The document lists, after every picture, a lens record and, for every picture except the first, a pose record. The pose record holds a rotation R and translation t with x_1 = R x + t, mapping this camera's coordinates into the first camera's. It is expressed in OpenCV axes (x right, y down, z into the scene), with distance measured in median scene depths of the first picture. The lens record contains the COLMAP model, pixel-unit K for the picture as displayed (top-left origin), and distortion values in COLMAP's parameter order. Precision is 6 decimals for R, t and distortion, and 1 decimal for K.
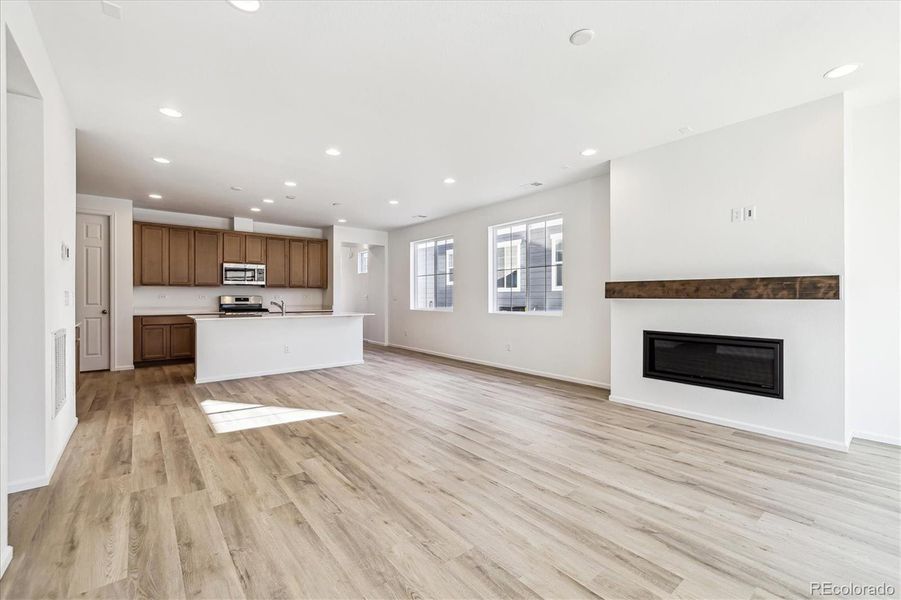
lens RADIAL K [[384.9, 0, 467.9], [0, 384.9, 295.8], [0, 0, 1]] dist [-0.002213, 0.000088]
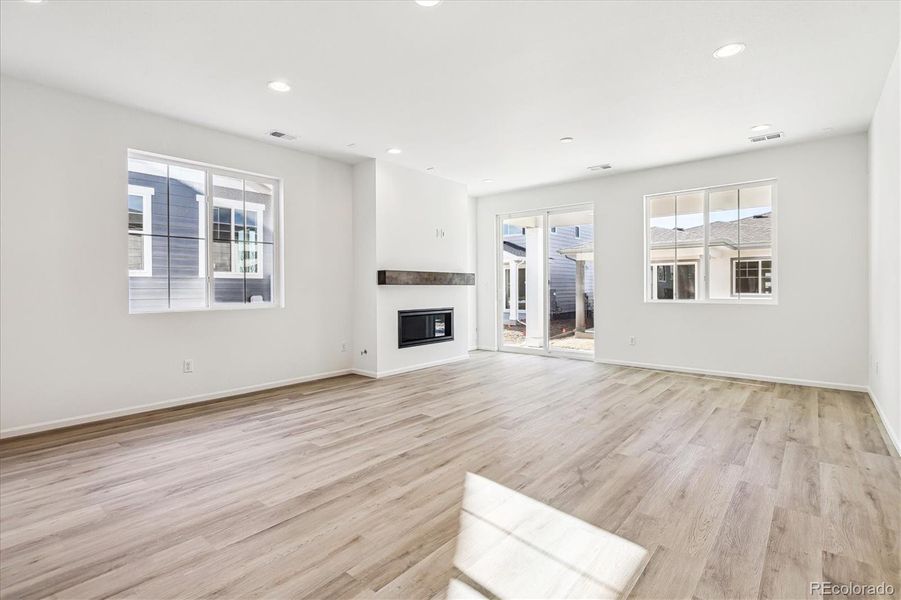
lens RADIAL K [[384.9, 0, 467.9], [0, 384.9, 295.8], [0, 0, 1]] dist [-0.002213, 0.000088]
pose [[-0.127845, -0.024372, 0.991495, -1.111022], [0.000729, 0.999695, 0.024667, 0.014620], [-0.991794, 0.003876, -0.127789, 1.298325]]
